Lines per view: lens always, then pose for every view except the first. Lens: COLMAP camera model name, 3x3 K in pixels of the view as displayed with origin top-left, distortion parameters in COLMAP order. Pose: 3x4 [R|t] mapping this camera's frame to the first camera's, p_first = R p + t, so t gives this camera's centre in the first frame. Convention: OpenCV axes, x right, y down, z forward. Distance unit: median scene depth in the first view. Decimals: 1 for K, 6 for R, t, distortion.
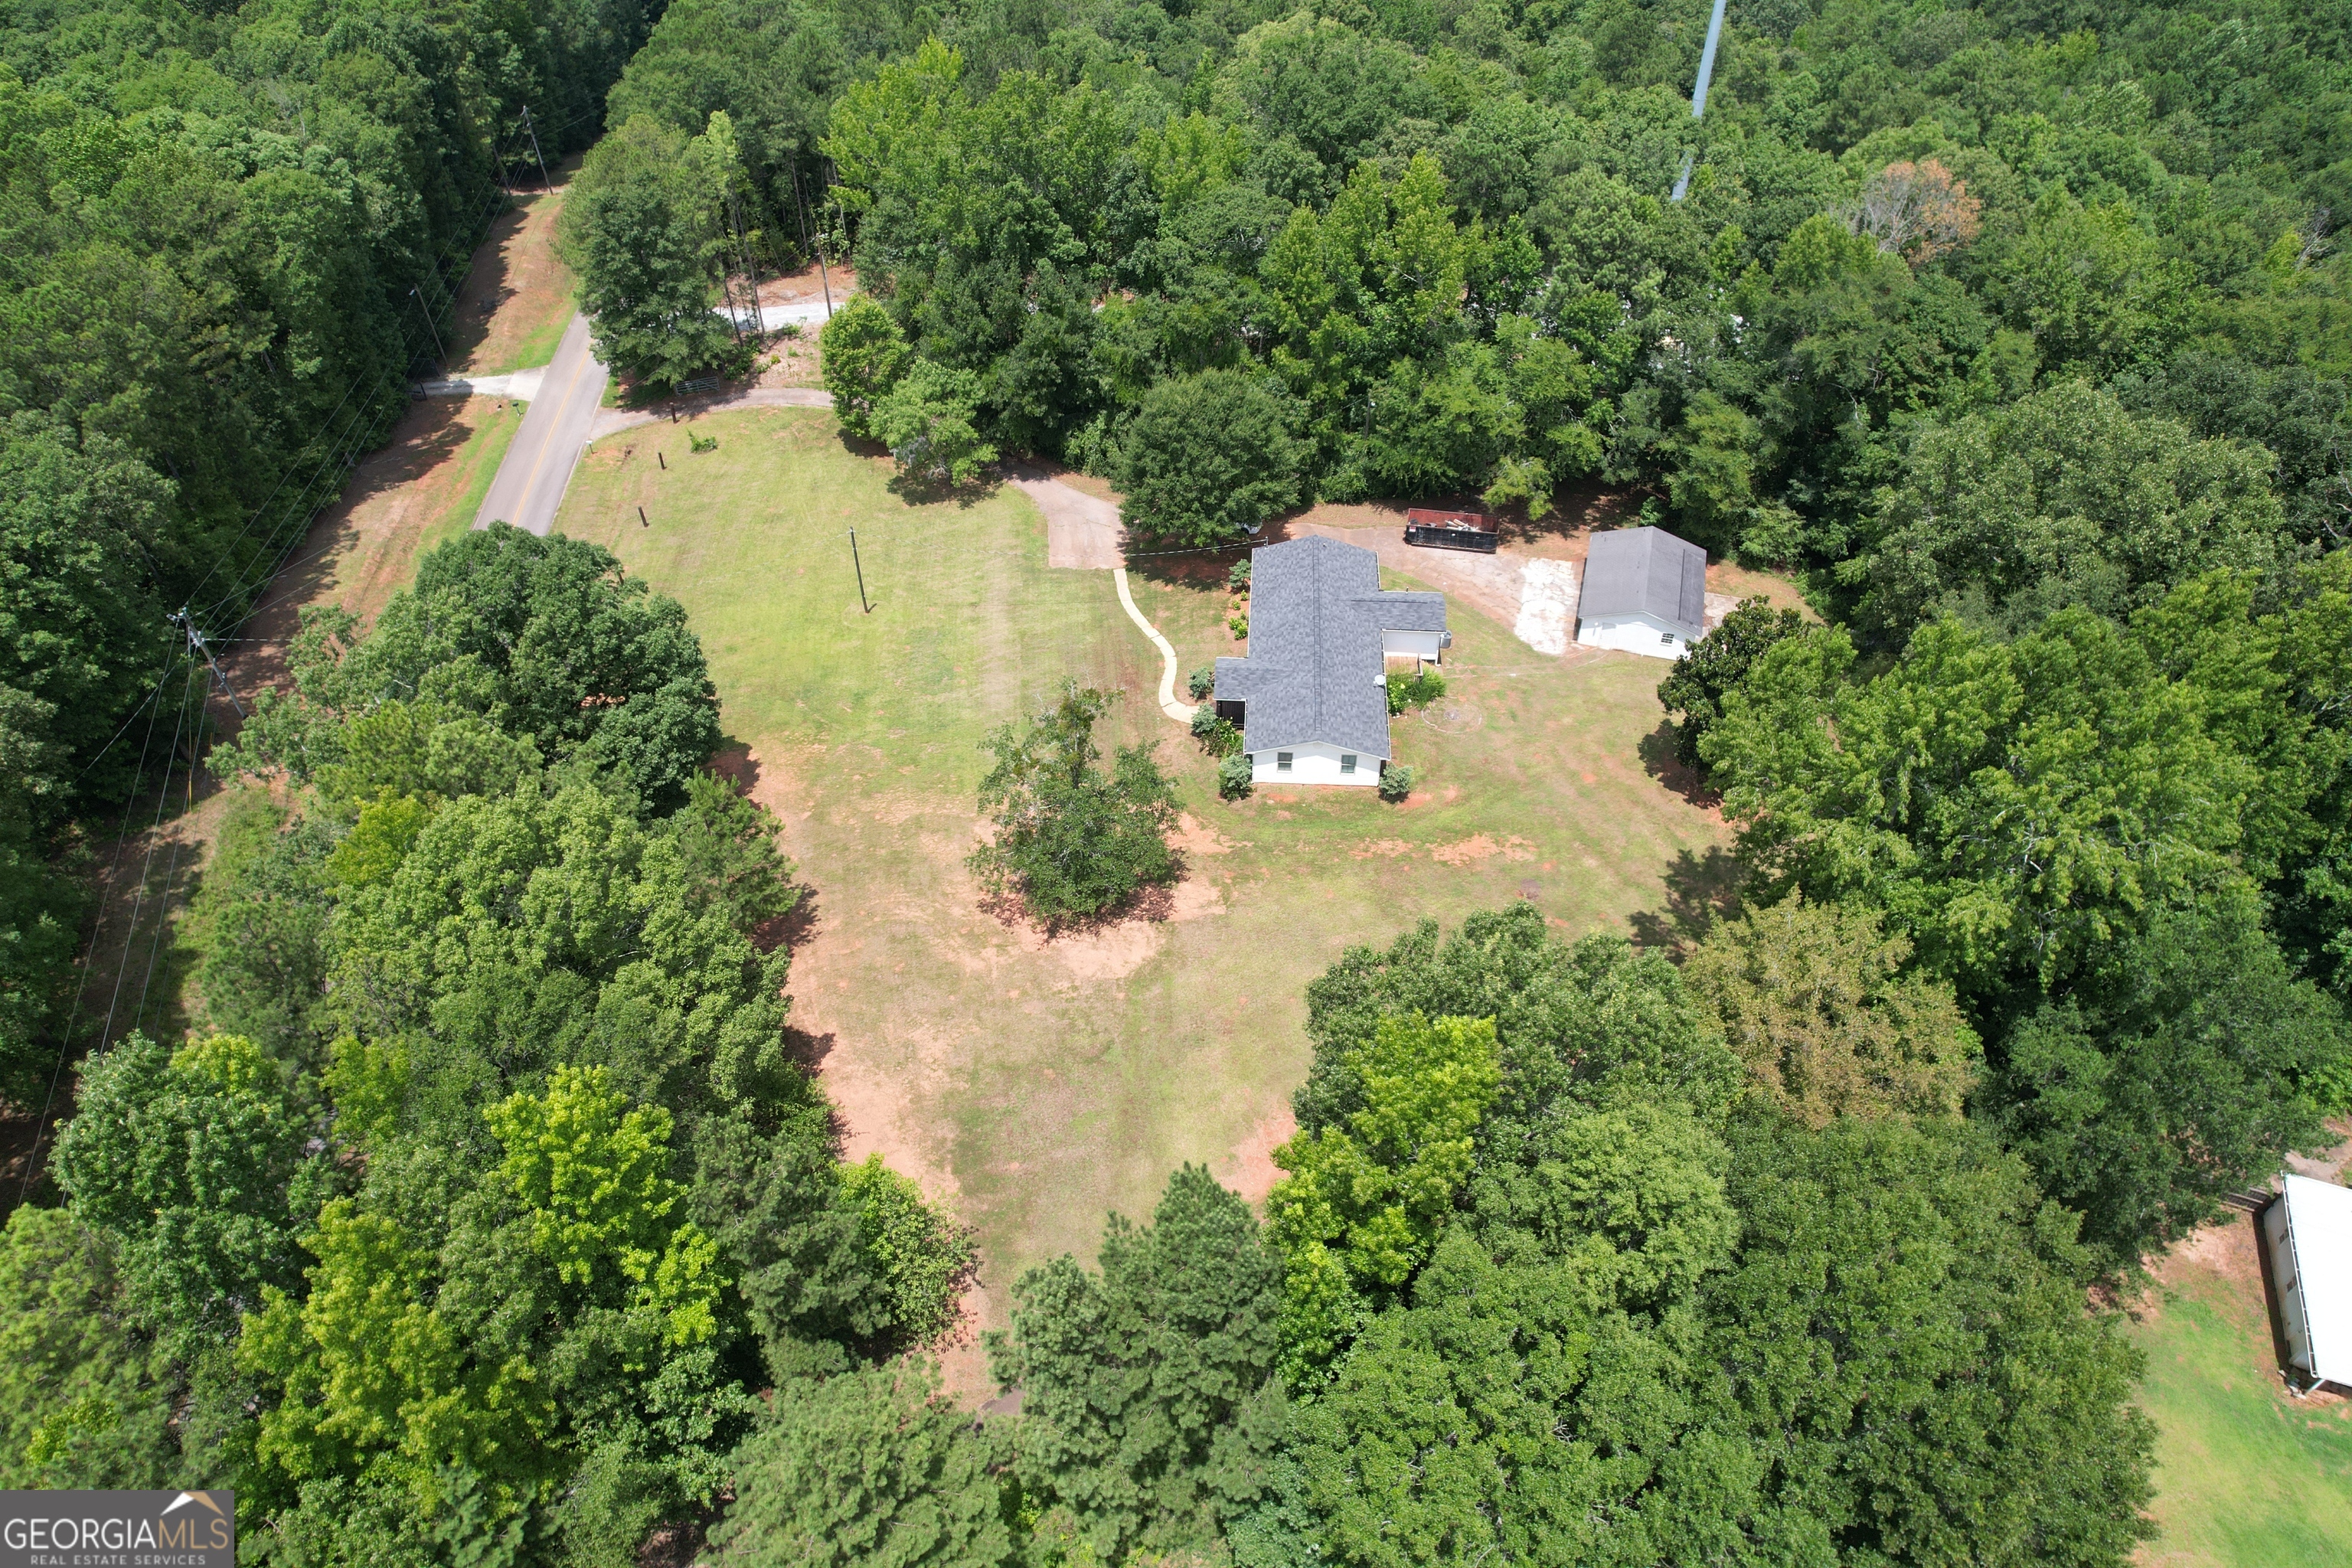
lens RADIAL K [[1504.0, 0, 1181.1], [0, 1504.0, 780.3], [0, 0, 1]] dist [-0.072703, 0.061818]
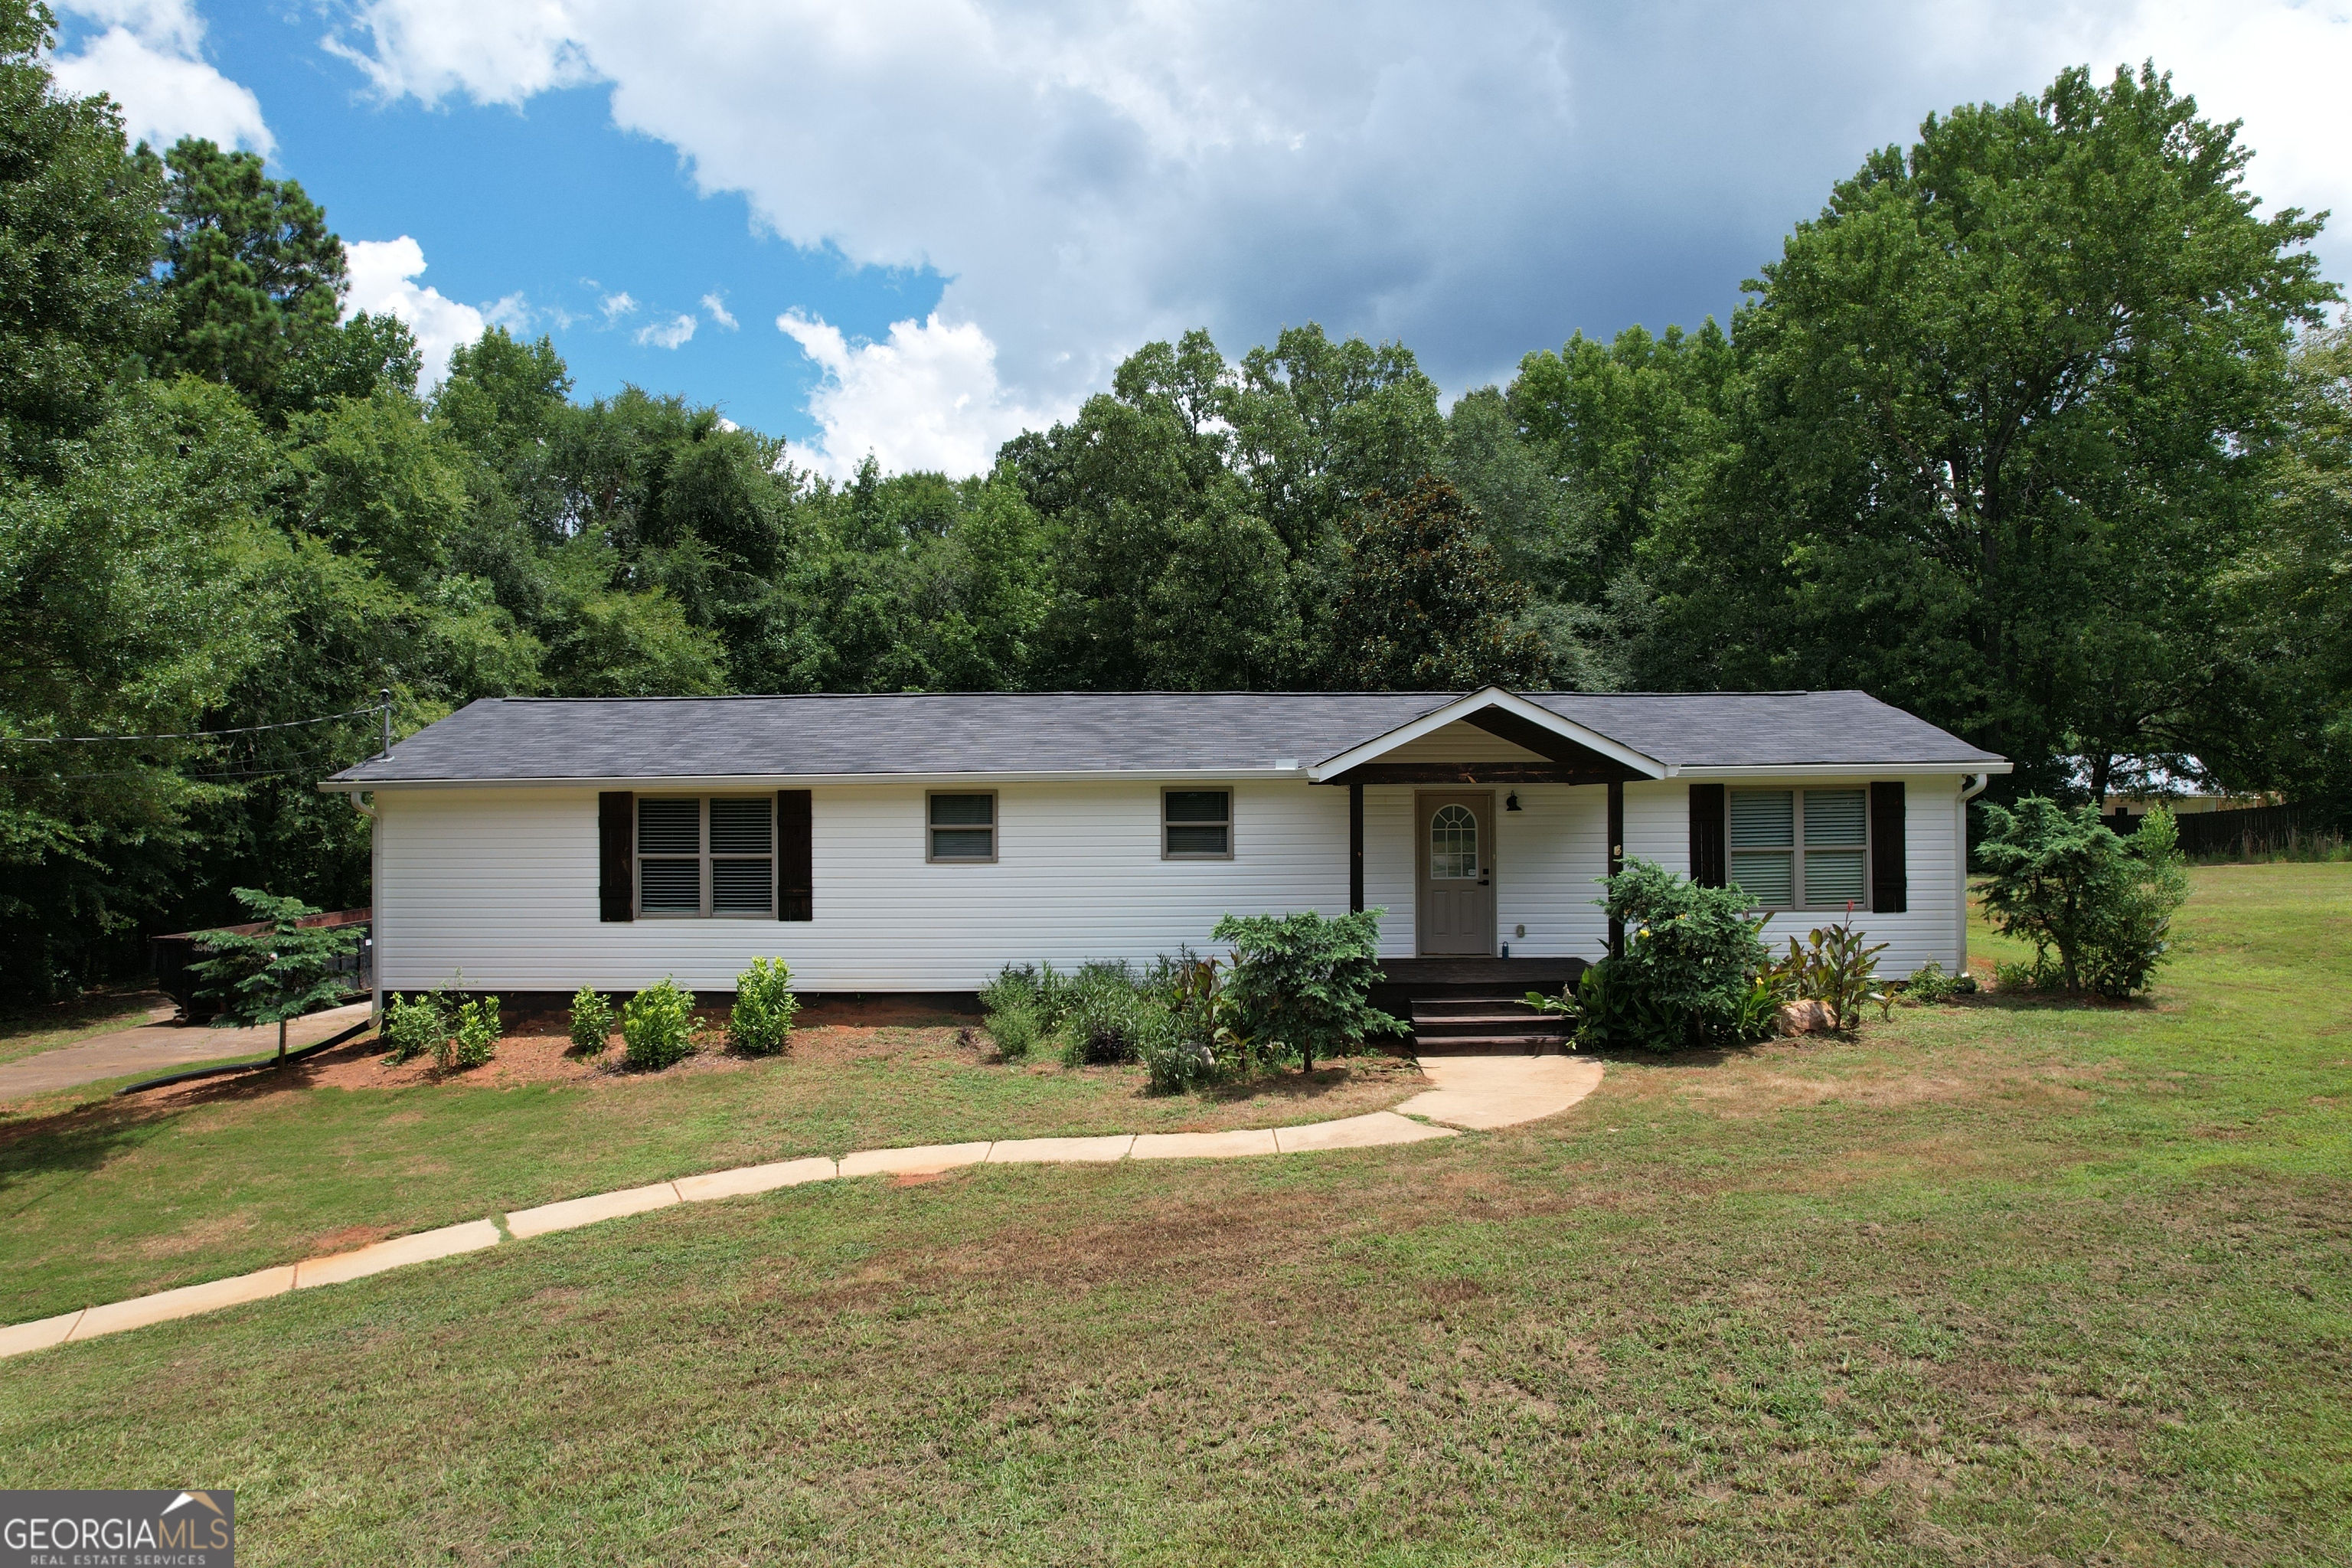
lens RADIAL K [[1510.0, 0, 1177.2], [0, 1510.0, 768.3], [0, 0, 1]] dist [-0.080255, 0.071409]
pose [[-0.040242, 0.023043, 0.998924, -0.144671], [0.689024, 0.724655, 0.011041, -0.090510], [-0.723621, 0.688727, -0.045039, 0.980264]]
